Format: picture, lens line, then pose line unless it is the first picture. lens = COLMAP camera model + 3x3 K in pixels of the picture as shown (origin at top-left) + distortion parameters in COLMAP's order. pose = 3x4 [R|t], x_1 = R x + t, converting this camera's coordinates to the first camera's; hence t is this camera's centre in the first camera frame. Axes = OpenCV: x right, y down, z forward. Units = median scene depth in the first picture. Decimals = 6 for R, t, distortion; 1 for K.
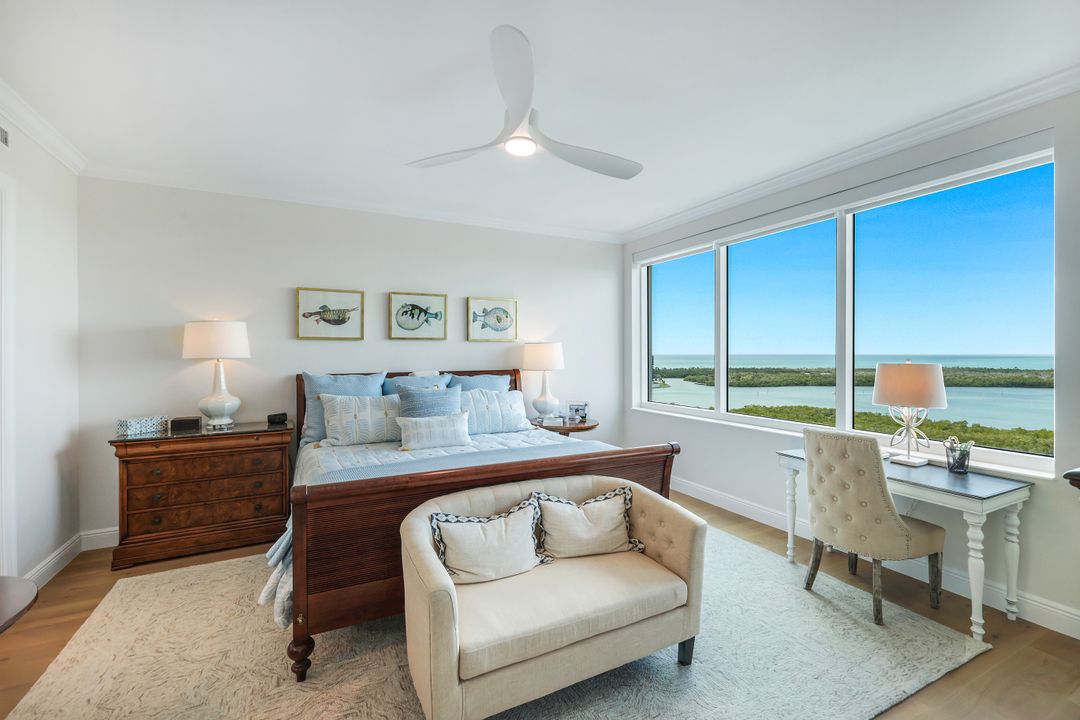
lens RADIAL K [[479.8, 0, 539.7], [0, 479.8, 355.9], [0, 0, 1]] dist [0.006678, -0.000194]
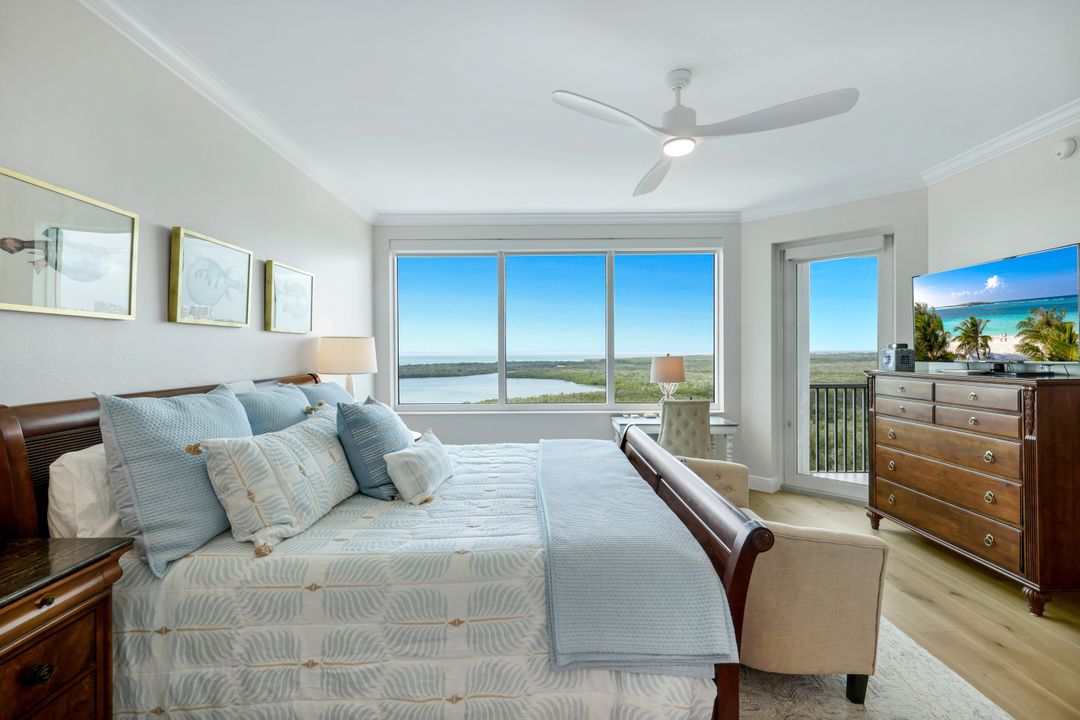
lens RADIAL K [[479.8, 0, 539.7], [0, 479.8, 355.9], [0, 0, 1]] dist [0.006678, -0.000194]
pose [[0.434125, -0.005288, 0.900837, -0.600288], [0.005824, 0.999978, 0.003064, 0.001623], [-0.900834, 0.003916, 0.434147, 0.441529]]
